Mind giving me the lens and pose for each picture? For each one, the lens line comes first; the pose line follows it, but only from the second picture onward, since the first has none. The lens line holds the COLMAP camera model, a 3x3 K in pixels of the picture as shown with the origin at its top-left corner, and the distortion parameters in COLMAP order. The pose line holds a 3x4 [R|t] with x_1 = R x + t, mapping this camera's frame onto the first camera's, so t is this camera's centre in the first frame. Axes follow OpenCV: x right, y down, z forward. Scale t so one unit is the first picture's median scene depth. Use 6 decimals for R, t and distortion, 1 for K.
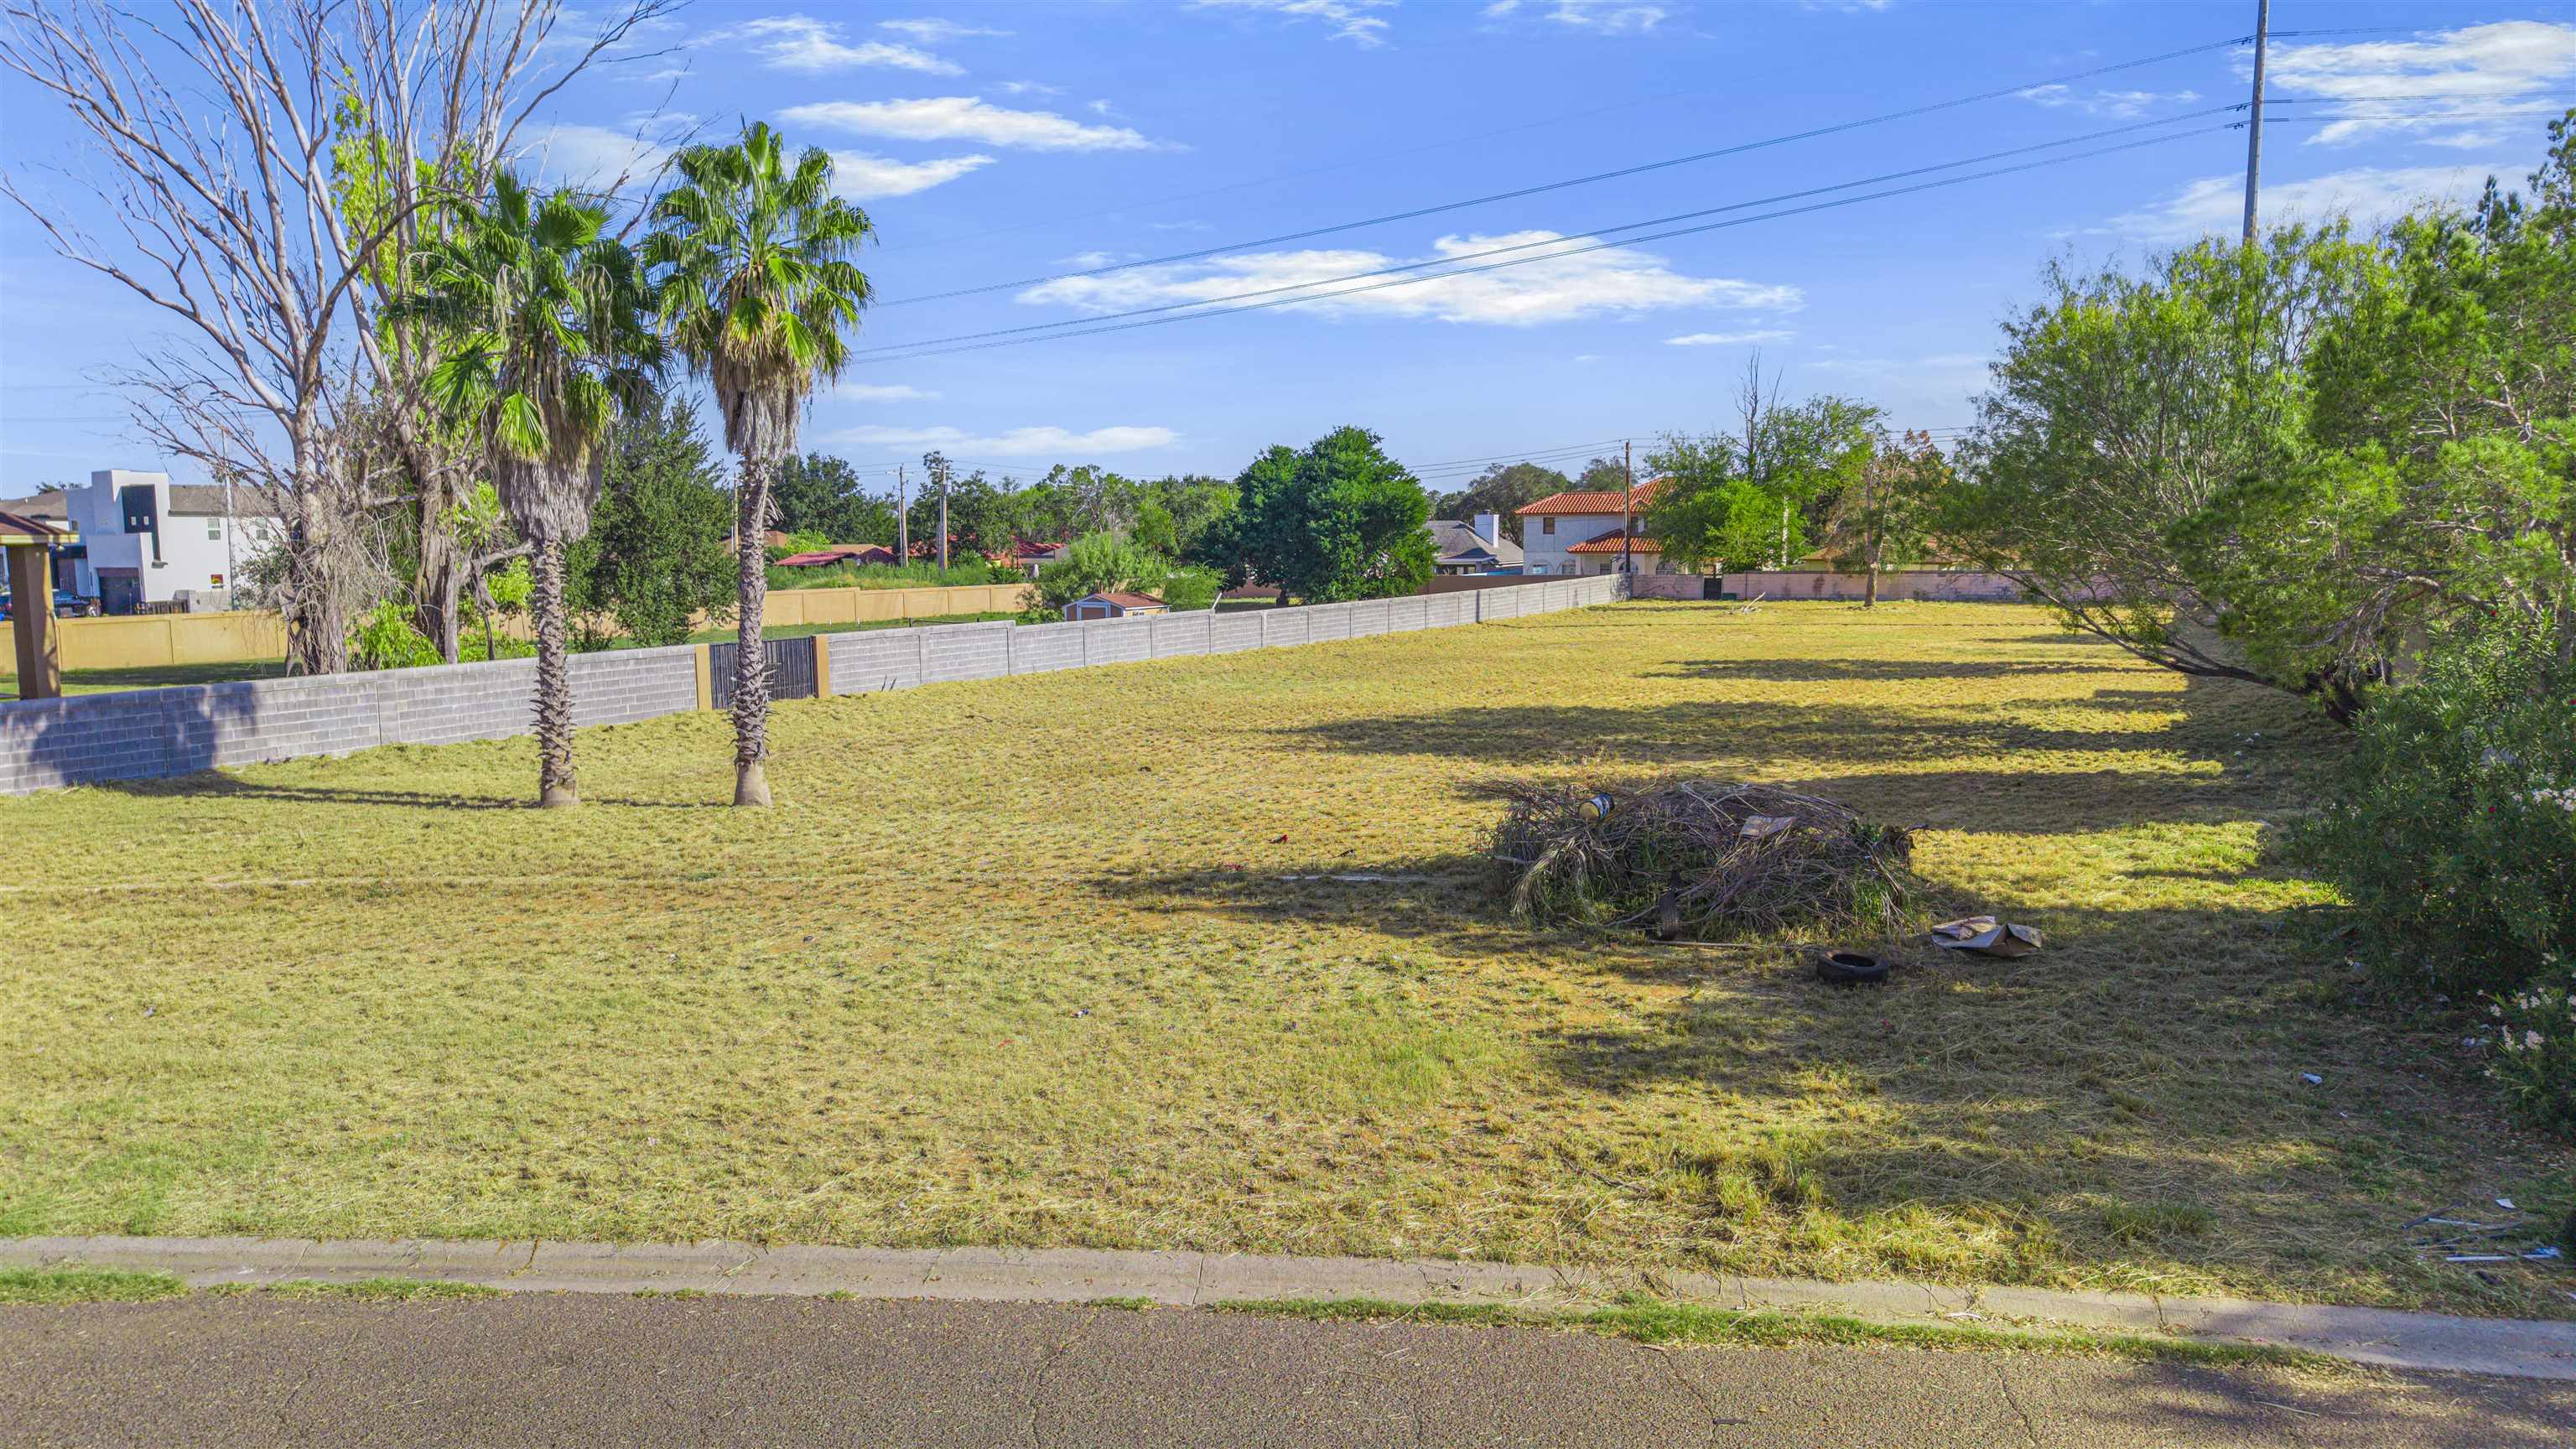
lens RADIAL K [[1722.2, 0, 1288.0], [0, 1722.2, 724.5], [0, 0, 1]] dist [0.009775, -0.000740]
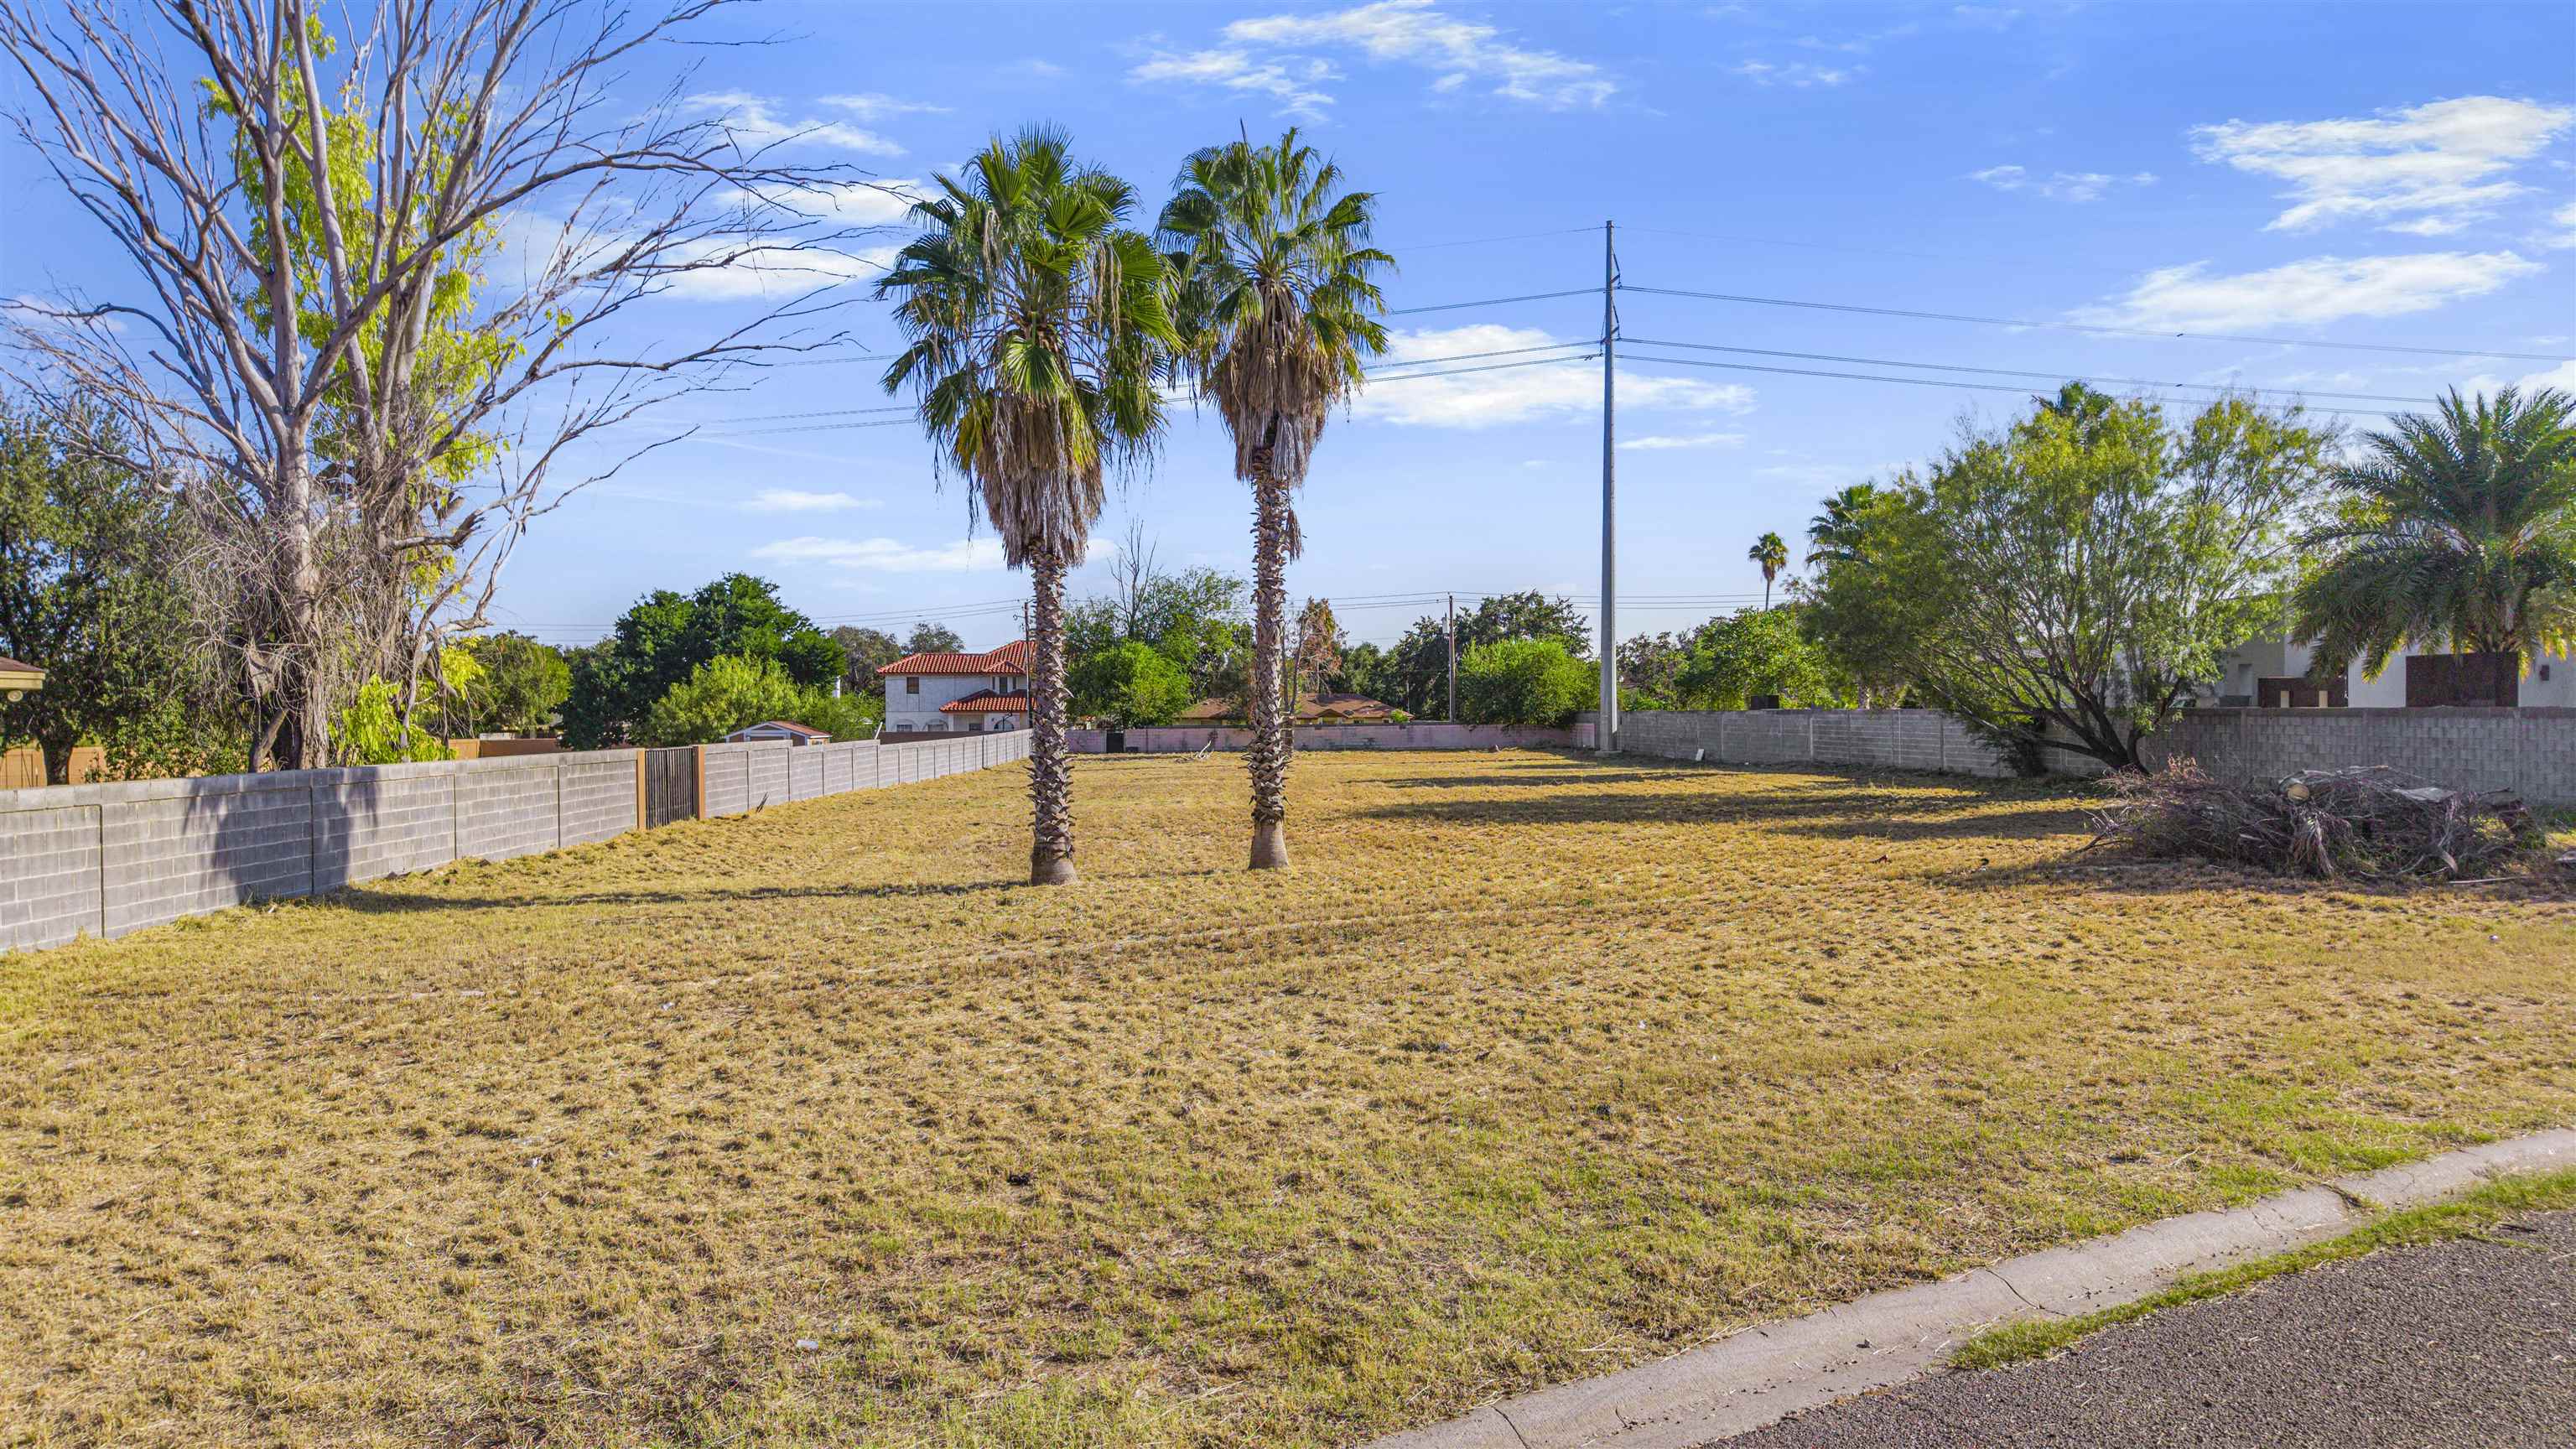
lens RADIAL K [[1714.9, 0, 1289.1], [0, 1714.9, 733.3], [0, 0, 1]] dist [0.015289, -0.002227]
pose [[0.859834, 0.001589, 0.510570, -0.204338], [0.050653, 0.994796, -0.088399, 0.013209], [-0.508054, 0.101870, 0.855280, 0.058396]]
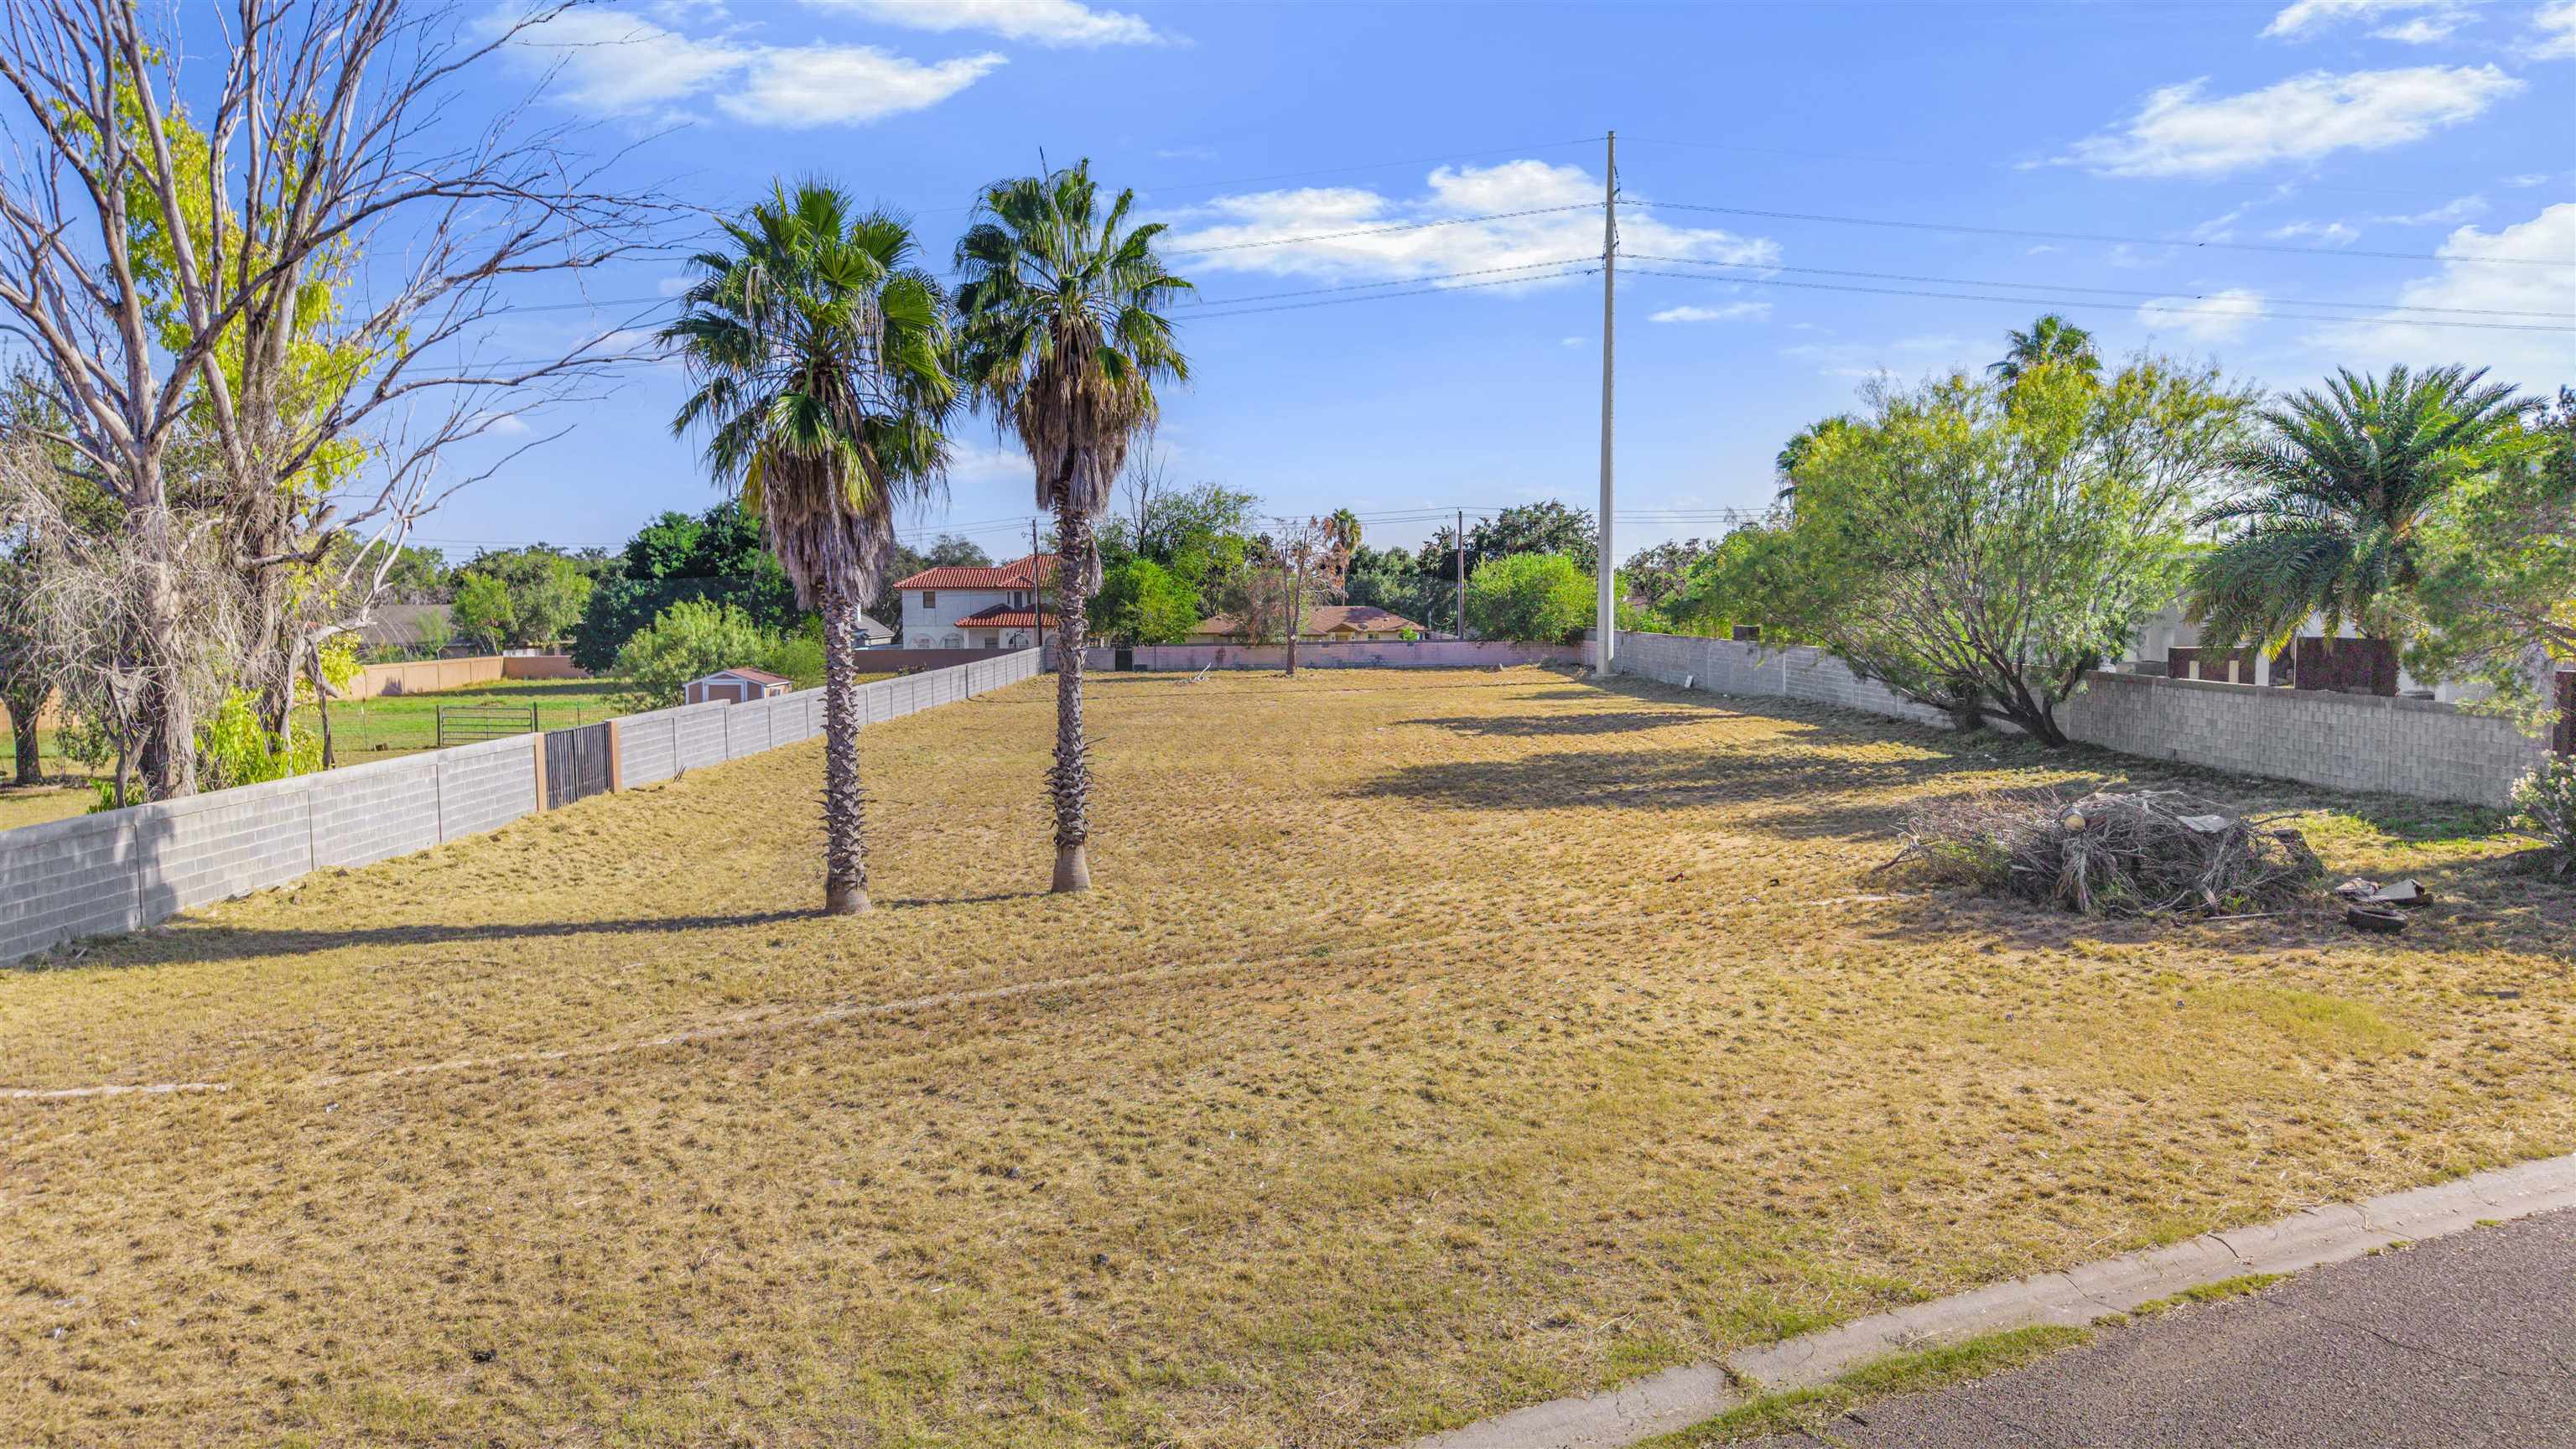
lens RADIAL K [[1722.2, 0, 1288.0], [0, 1722.2, 724.5], [0, 0, 1]] dist [0.009775, -0.000740]
pose [[0.877430, -0.028753, 0.478842, -0.177930], [0.049930, 0.998254, -0.031550, -0.002047], [-0.477099, 0.051591, 0.877334, 0.035639]]
